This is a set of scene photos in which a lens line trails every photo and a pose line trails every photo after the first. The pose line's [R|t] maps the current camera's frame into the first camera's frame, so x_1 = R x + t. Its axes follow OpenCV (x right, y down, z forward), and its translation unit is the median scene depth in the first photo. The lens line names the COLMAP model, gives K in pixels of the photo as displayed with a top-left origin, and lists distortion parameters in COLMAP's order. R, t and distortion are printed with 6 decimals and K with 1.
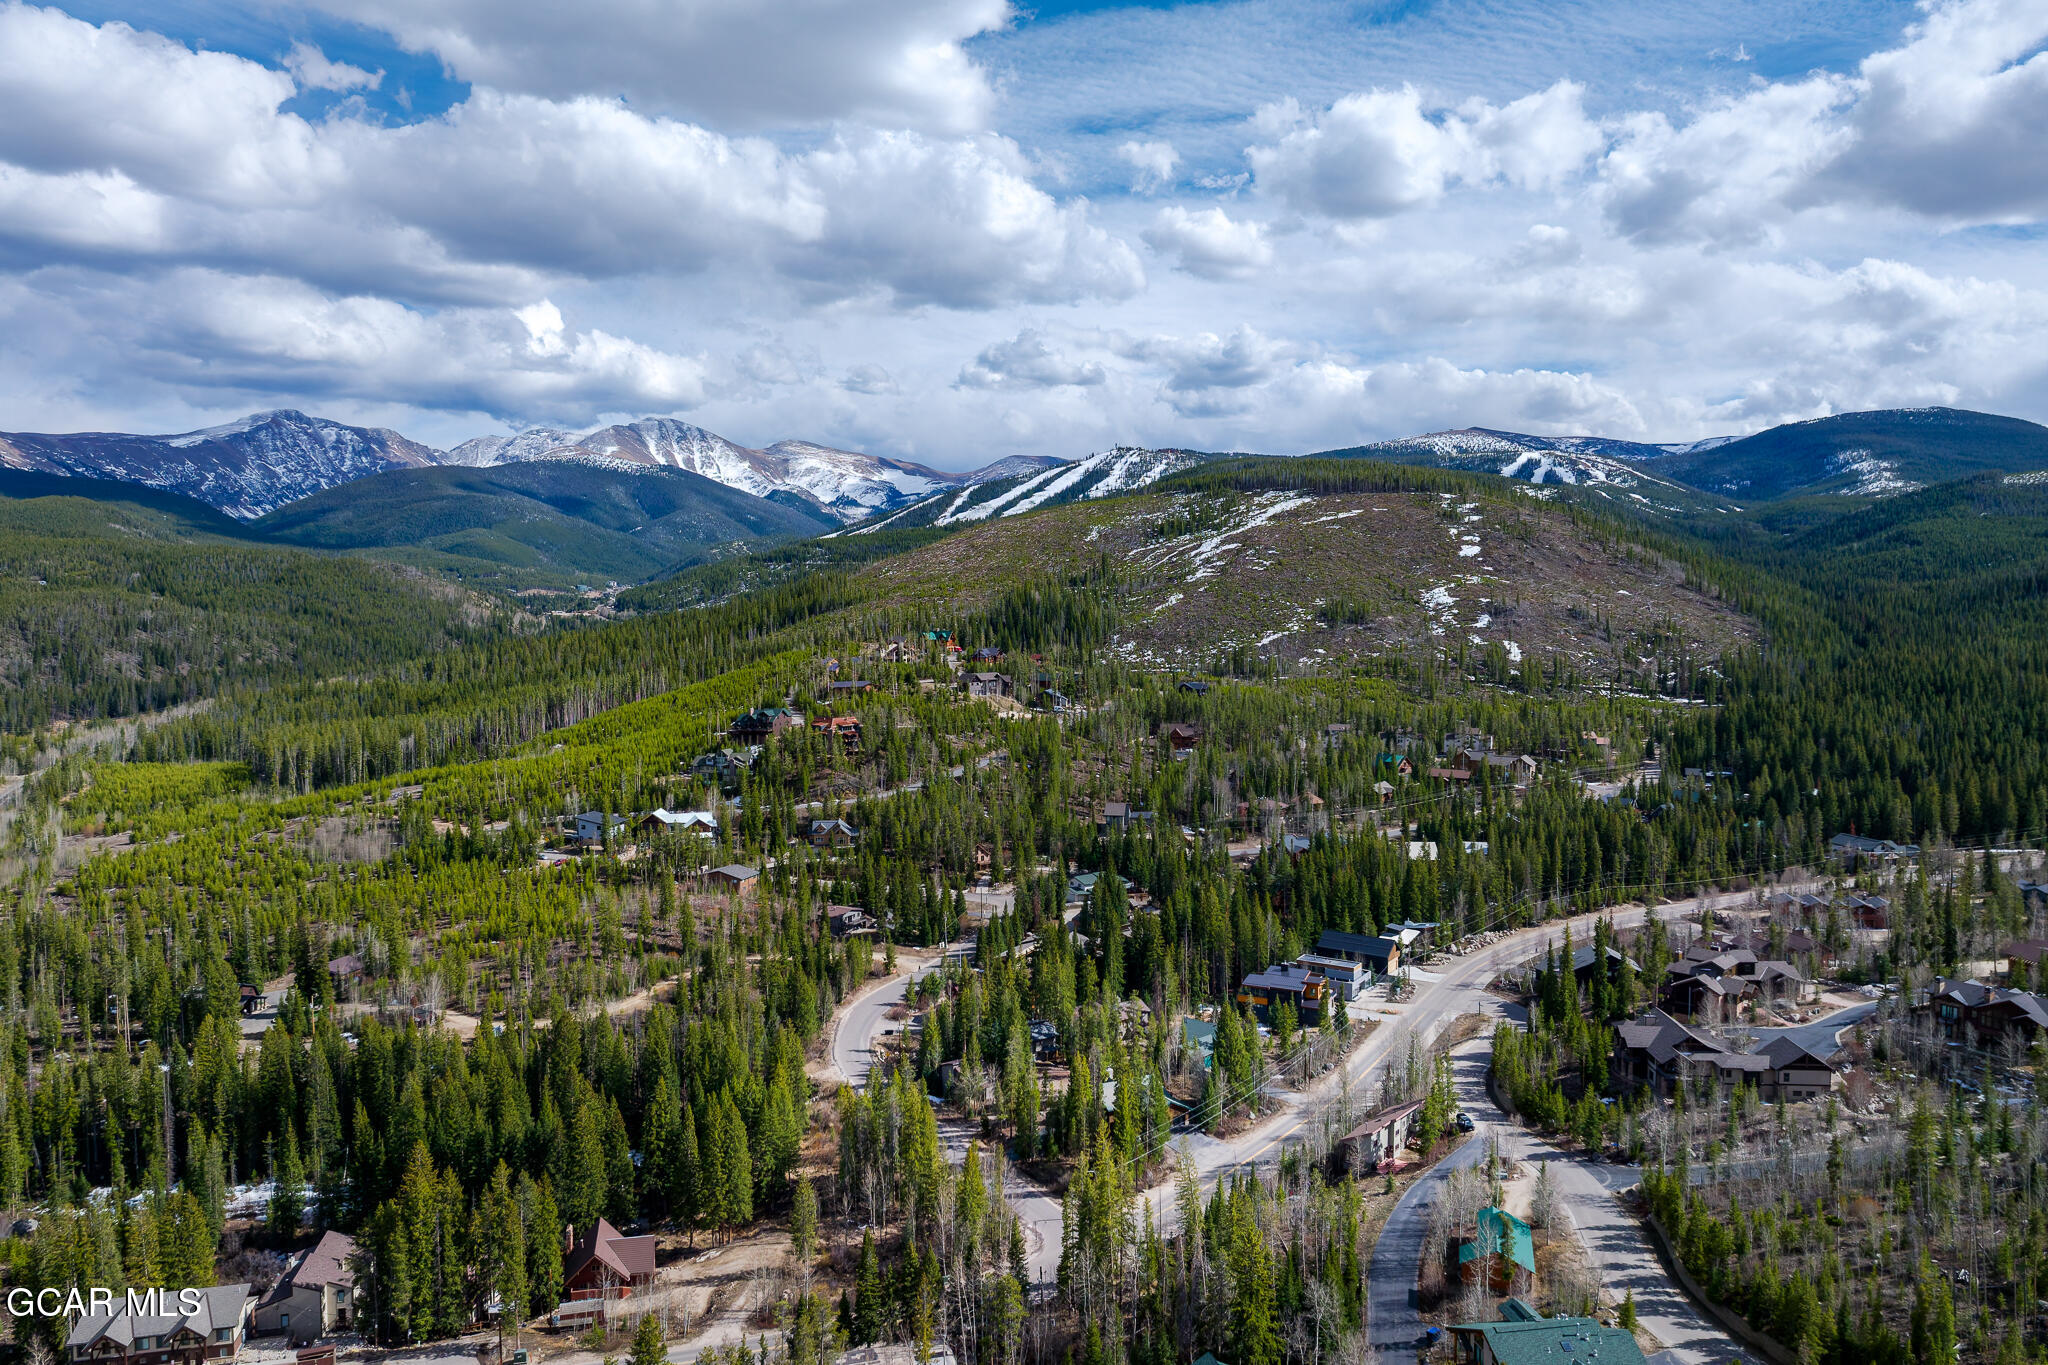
lens RADIAL K [[1429.9, 0, 1032.3], [0, 1429.9, 683.4], [0, 0, 1]] dist [-0.002228, 0.002563]
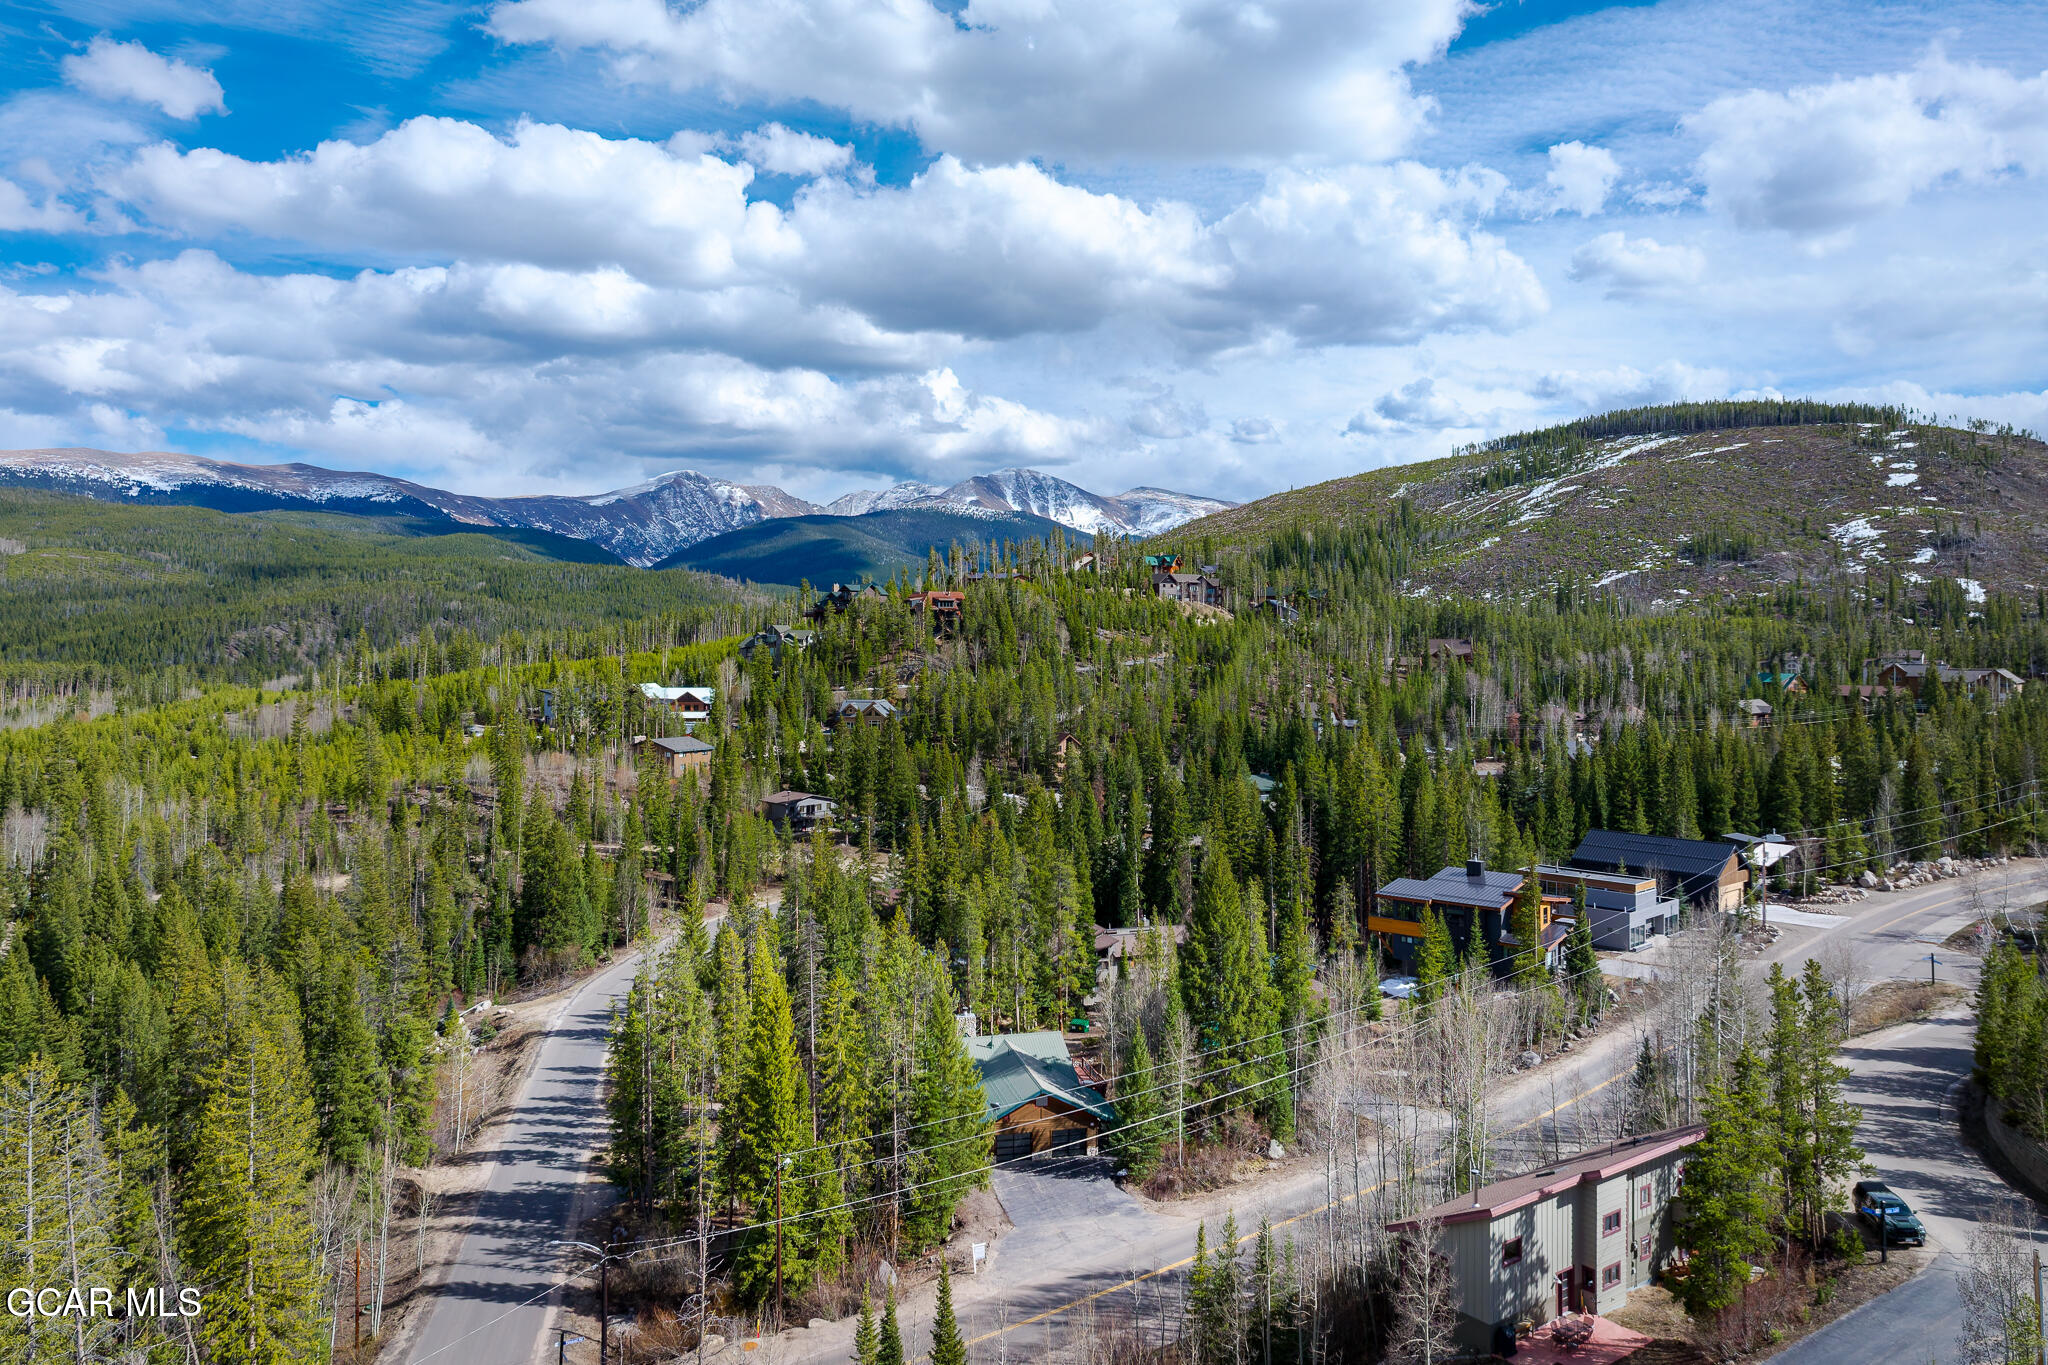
lens RADIAL K [[1429.9, 0, 1018.7], [0, 1429.9, 635.2], [0, 0, 1]] dist [-0.002228, 0.002563]
pose [[0.966346, -0.001034, -0.257243, 0.054815], [-0.017384, 0.997443, -0.069314, 0.056363], [0.256657, 0.071454, 0.963858, 0.176519]]
